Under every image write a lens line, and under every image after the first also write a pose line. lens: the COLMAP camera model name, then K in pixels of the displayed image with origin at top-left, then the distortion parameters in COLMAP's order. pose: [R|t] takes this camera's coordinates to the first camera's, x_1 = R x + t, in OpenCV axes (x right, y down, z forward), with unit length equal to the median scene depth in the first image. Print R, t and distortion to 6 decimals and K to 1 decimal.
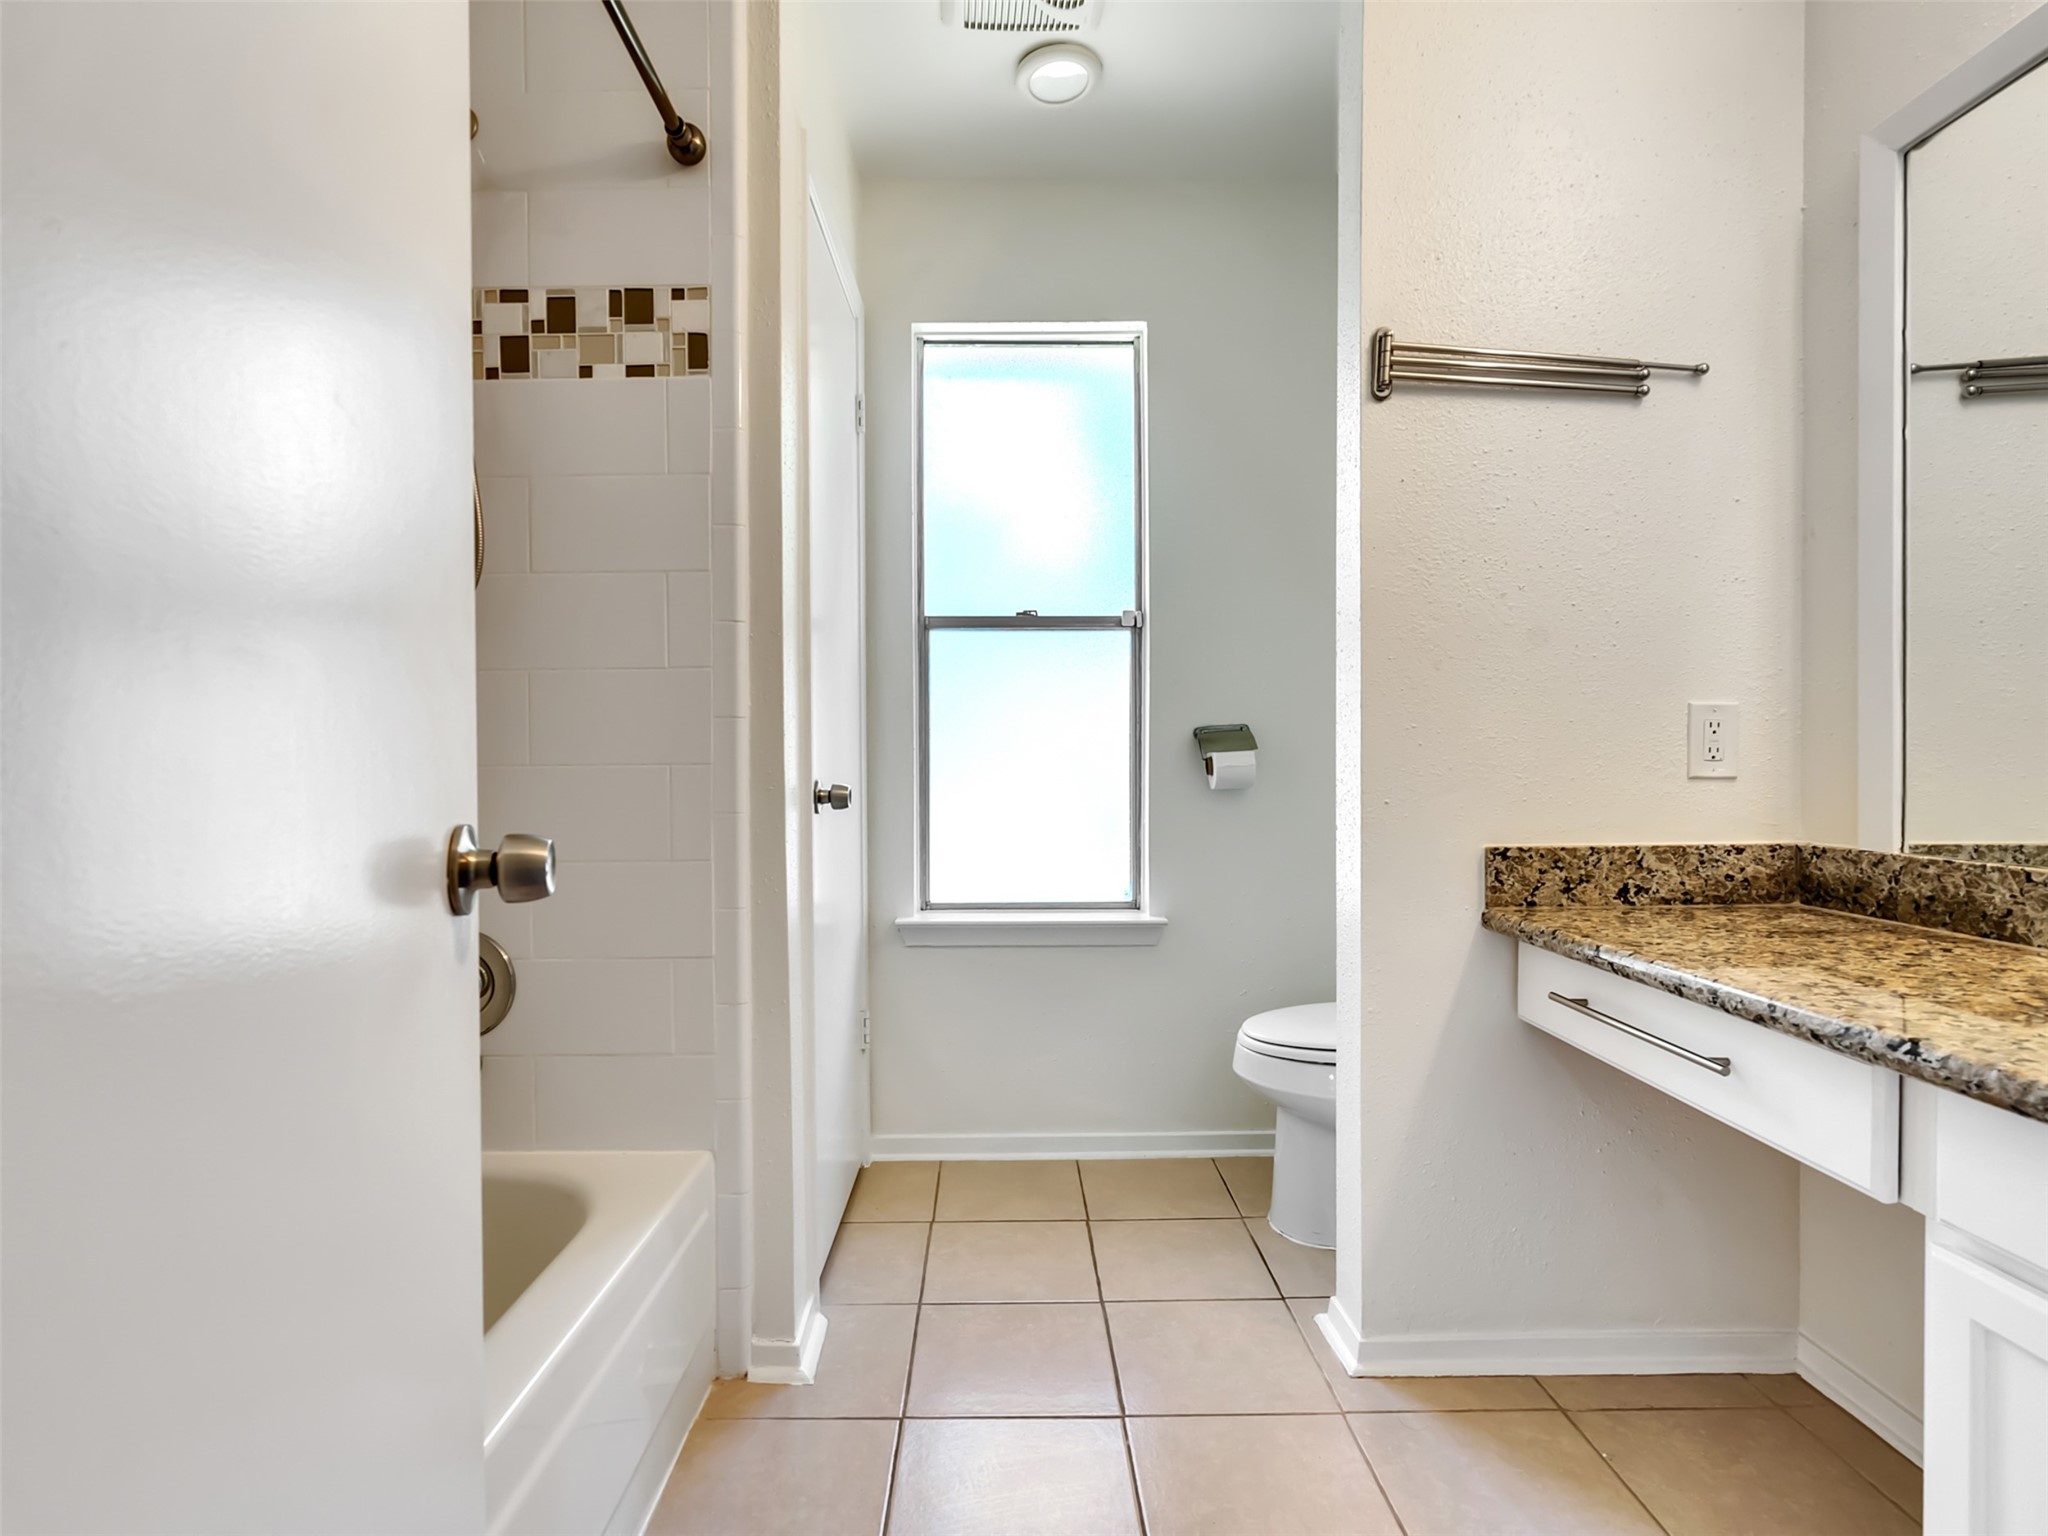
lens RADIAL K [[1050.2, 0, 1011.0], [0, 1050.2, 769.8], [0, 0, 1]] dist [-0.007075, 0.004892]
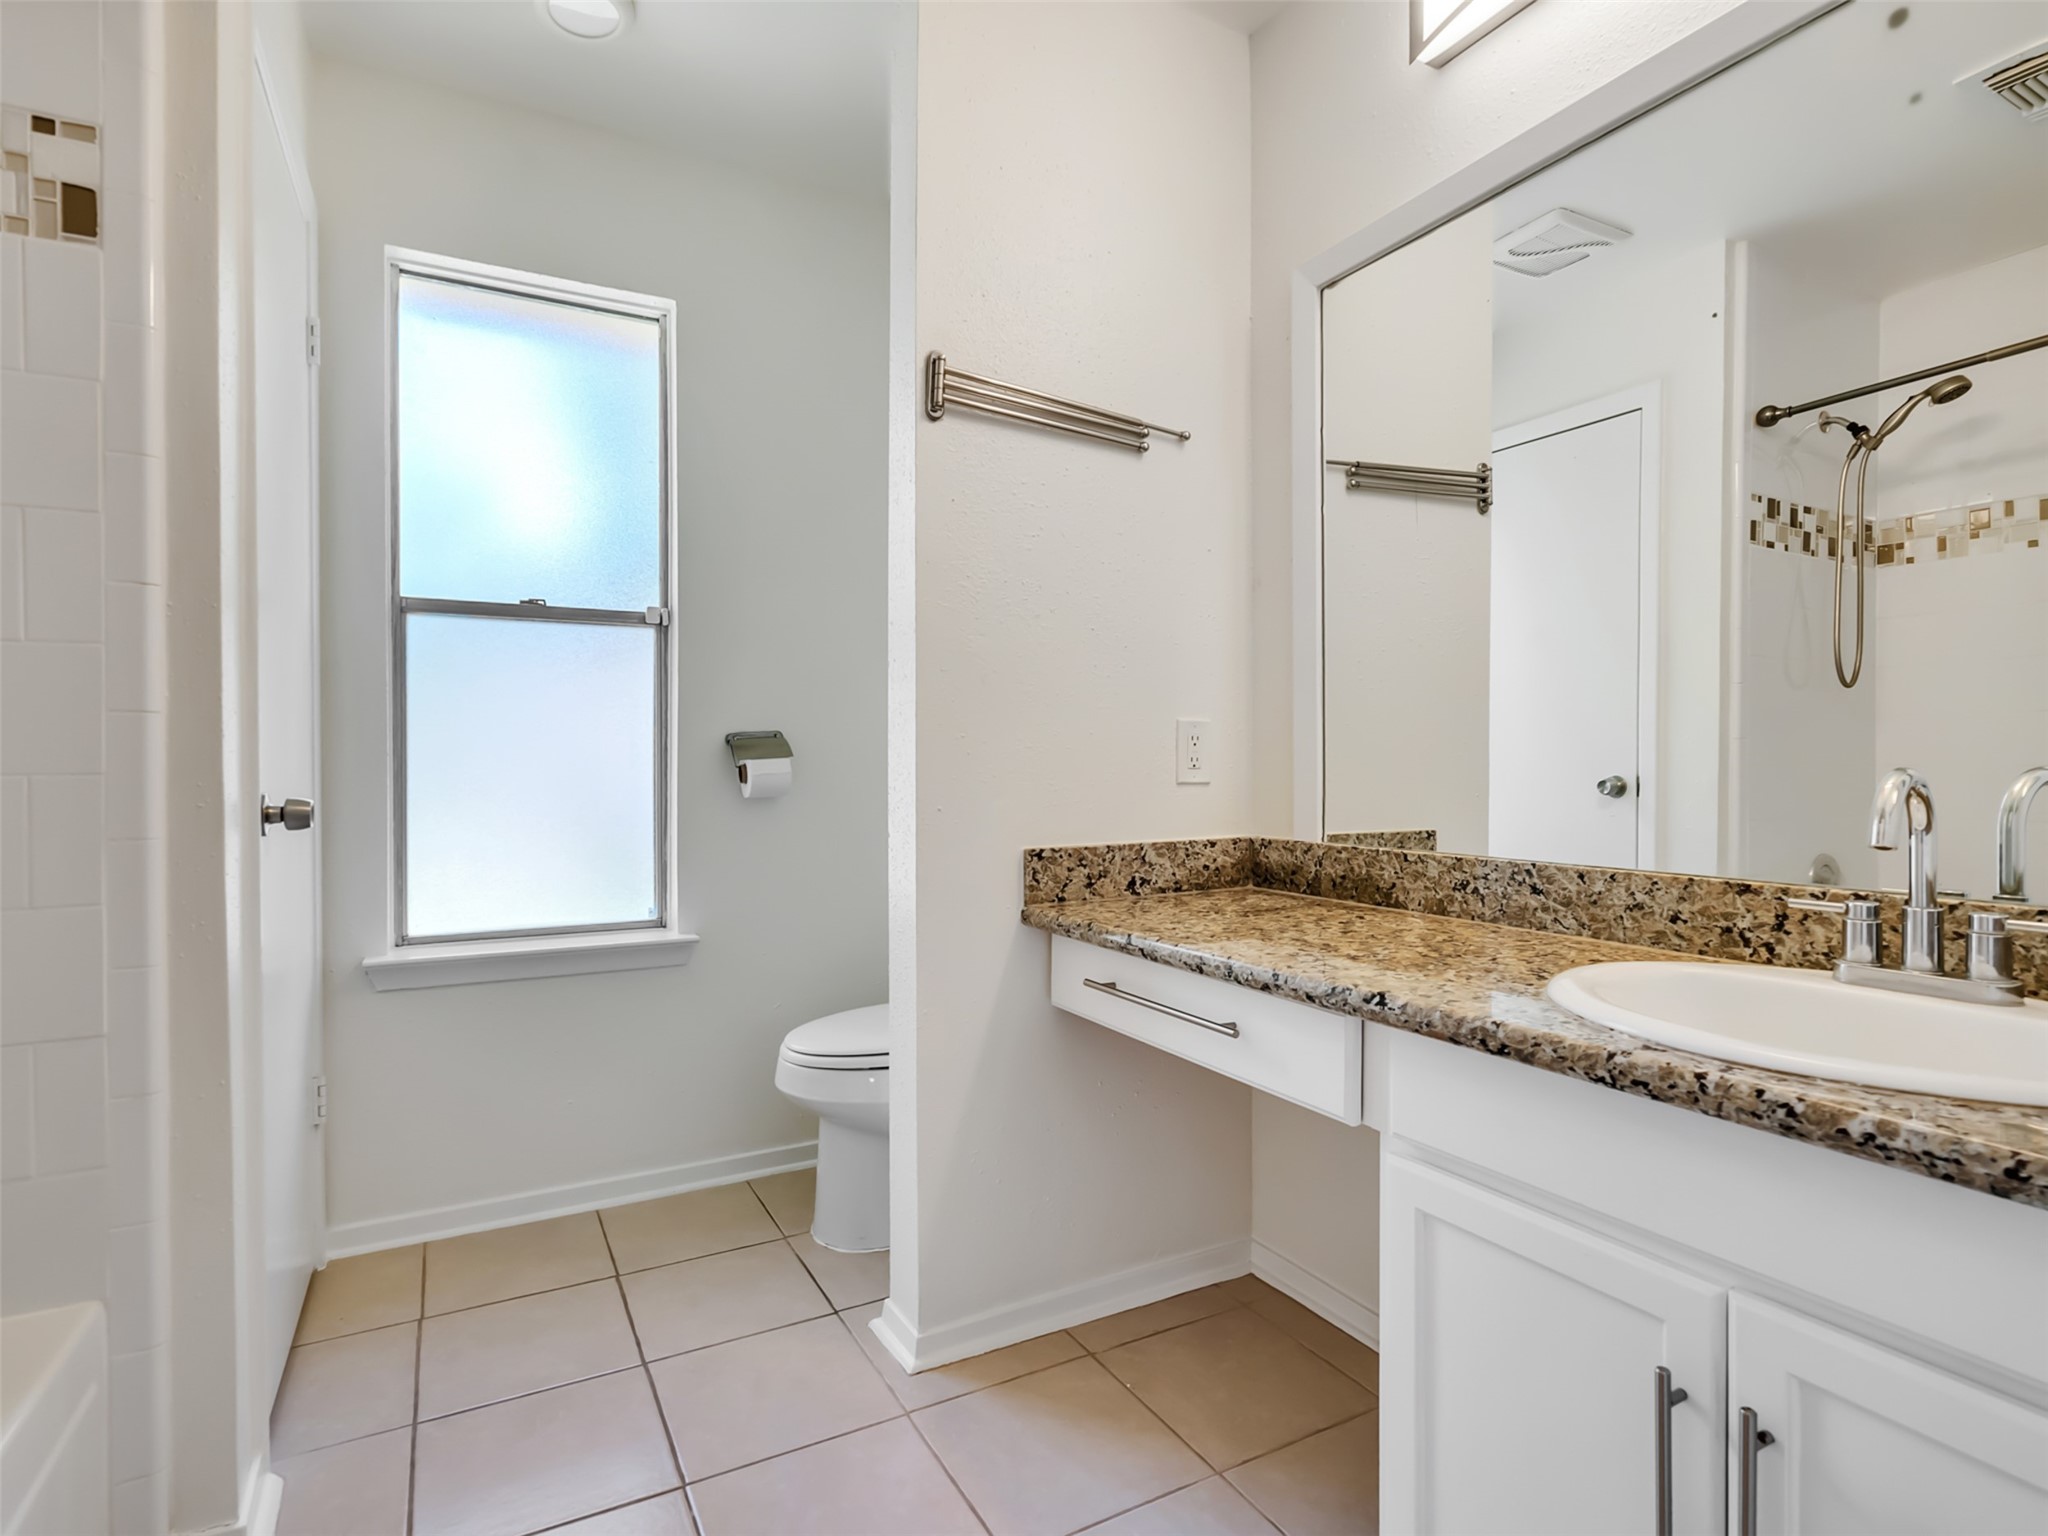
lens RADIAL K [[1050.2, 0, 1020.1], [0, 1050.2, 769.7], [0, 0, 1]] dist [-0.007075, 0.004892]
pose [[0.885986, -0.000715, 0.463711, -0.051626], [0.003588, 0.999979, -0.005314, -0.002144], [-0.463698, 0.006371, 0.885970, 0.044573]]
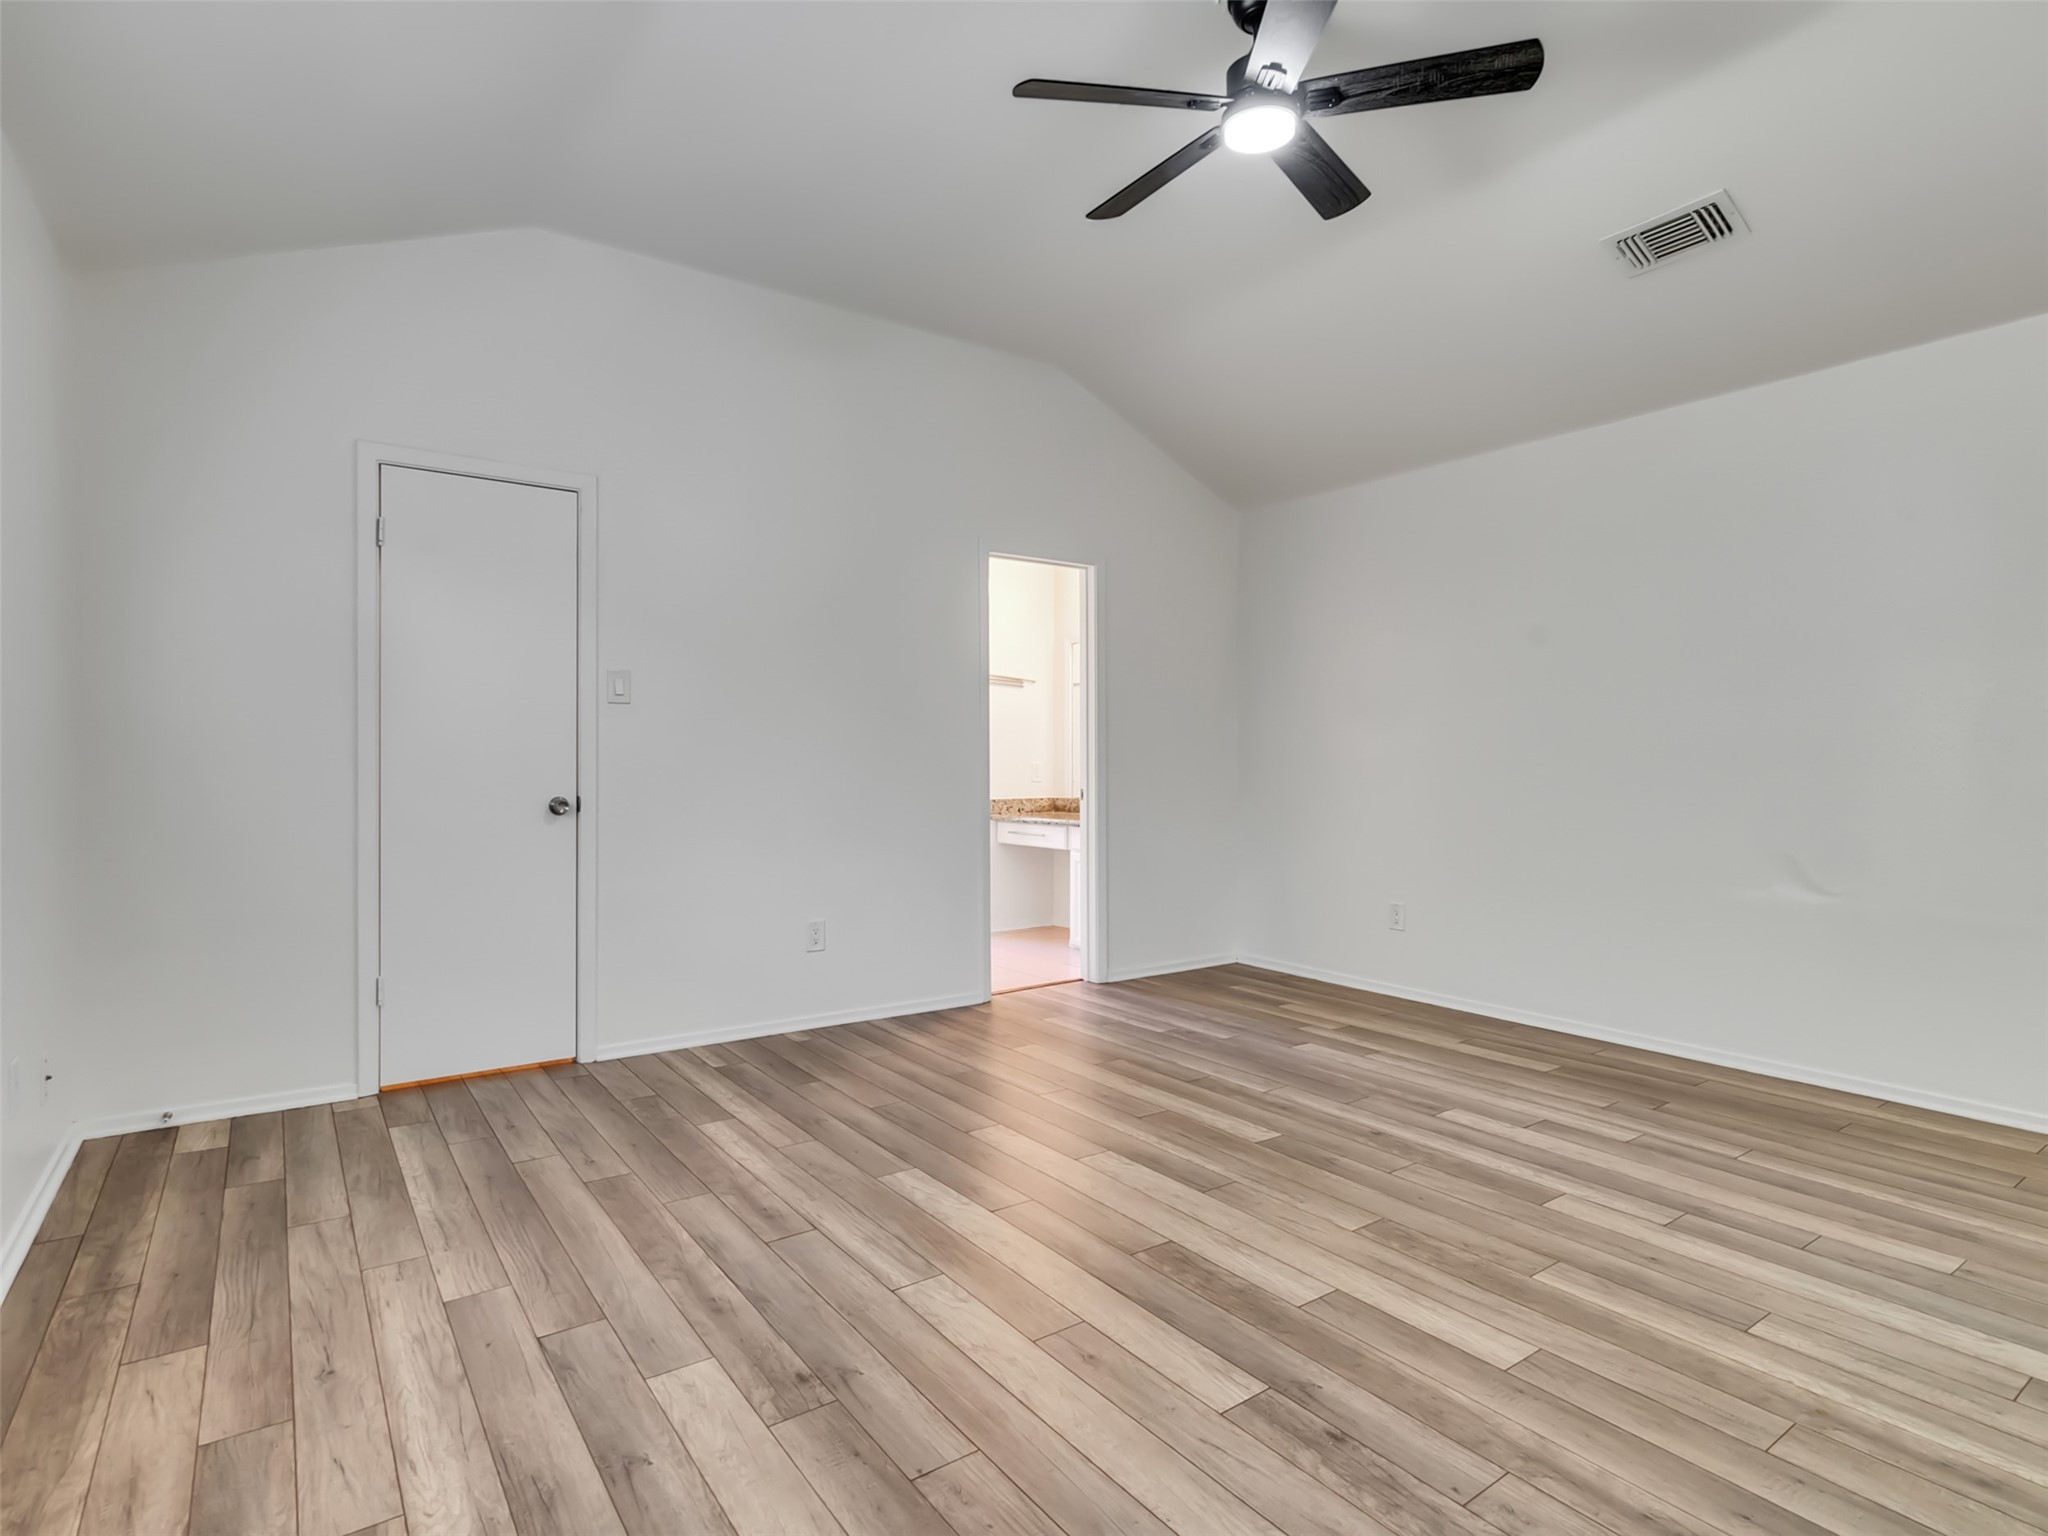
lens RADIAL K [[1050.2, 0, 1022.2], [0, 1050.2, 769.5], [0, 0, 1]] dist [-0.007075, 0.004892]
pose [[0.815782, 0.004480, 0.578342, -1.740686], [0.002097, 0.999941, -0.010704, 0.004385], [-0.578356, 0.009944, 0.815724, -2.303050]]
